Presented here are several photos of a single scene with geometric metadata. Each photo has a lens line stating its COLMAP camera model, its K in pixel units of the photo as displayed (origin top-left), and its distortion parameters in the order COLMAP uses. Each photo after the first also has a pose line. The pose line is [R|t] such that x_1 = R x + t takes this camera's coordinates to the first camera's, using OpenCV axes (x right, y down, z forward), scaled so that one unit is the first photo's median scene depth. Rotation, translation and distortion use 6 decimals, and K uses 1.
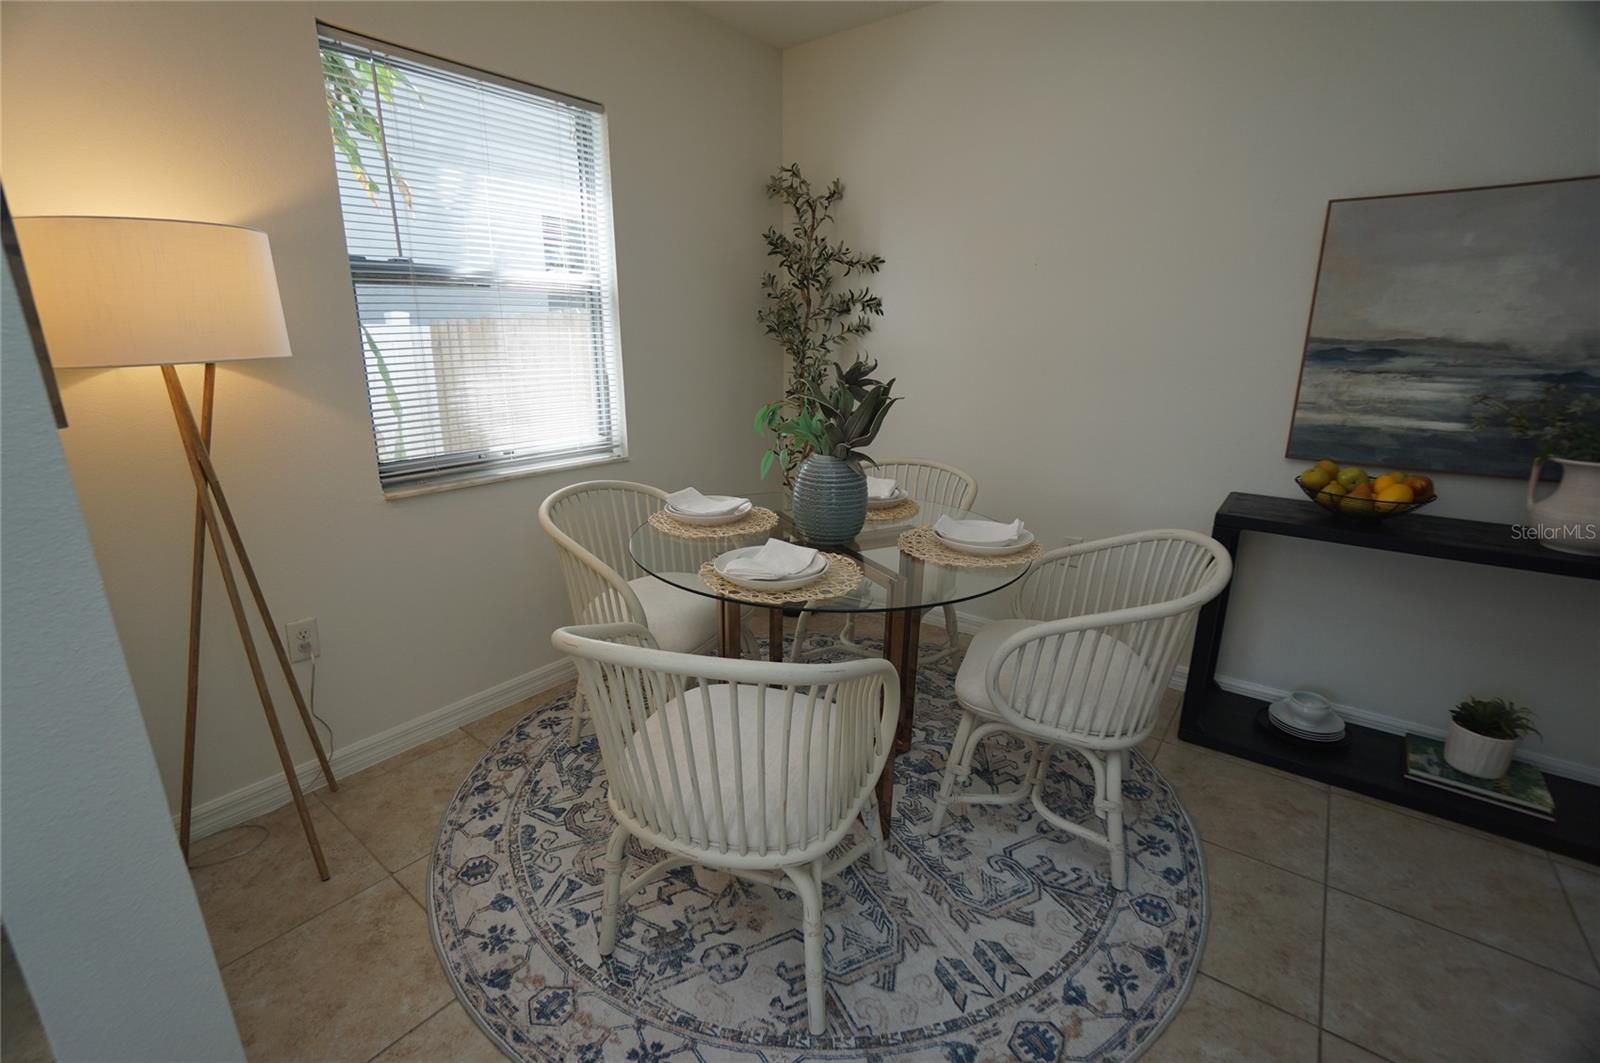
lens RADIAL K [[708.8, 0, 790.7], [0, 708.8, 534.5], [0, 0, 1]] dist [-0.039031, 0.000528]
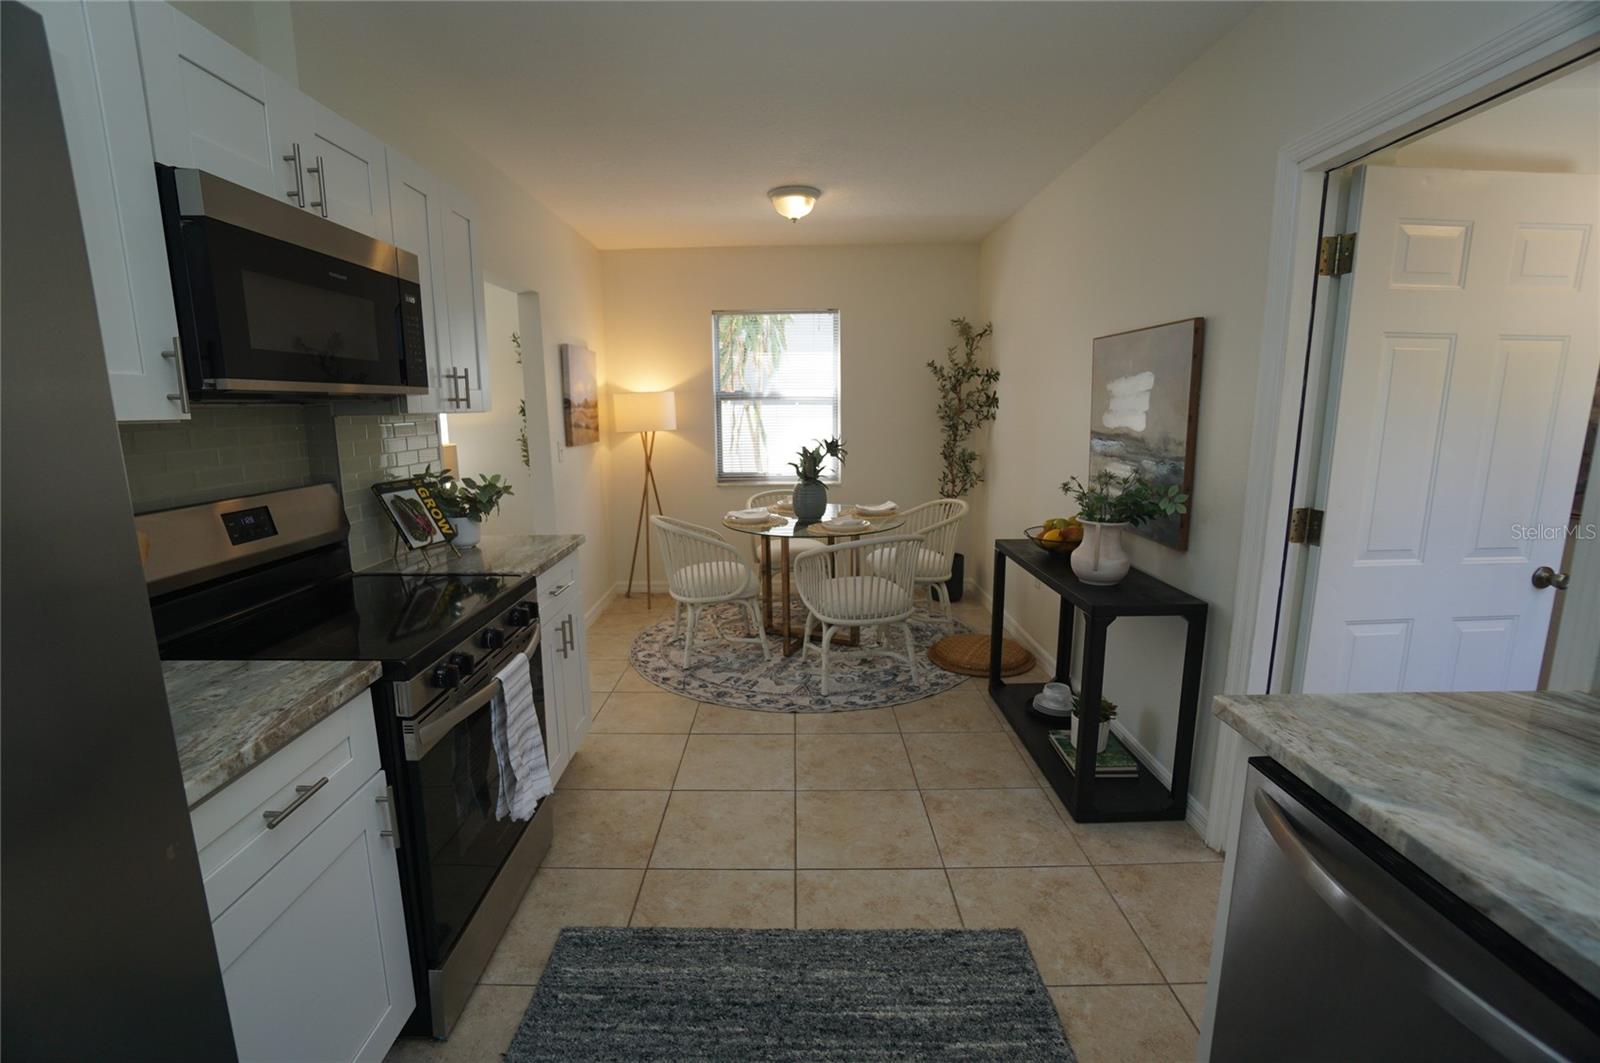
lens RADIAL K [[709.2, 0, 782.2], [0, 709.2, 533.1], [0, 0, 1]] dist [-0.000235, 0.000166]
pose [[0.605835, 0.137789, -0.783567, 1.994185], [-0.200018, 0.979634, 0.017619, 0.025877], [0.770037, 0.146053, 0.621057, -0.475350]]
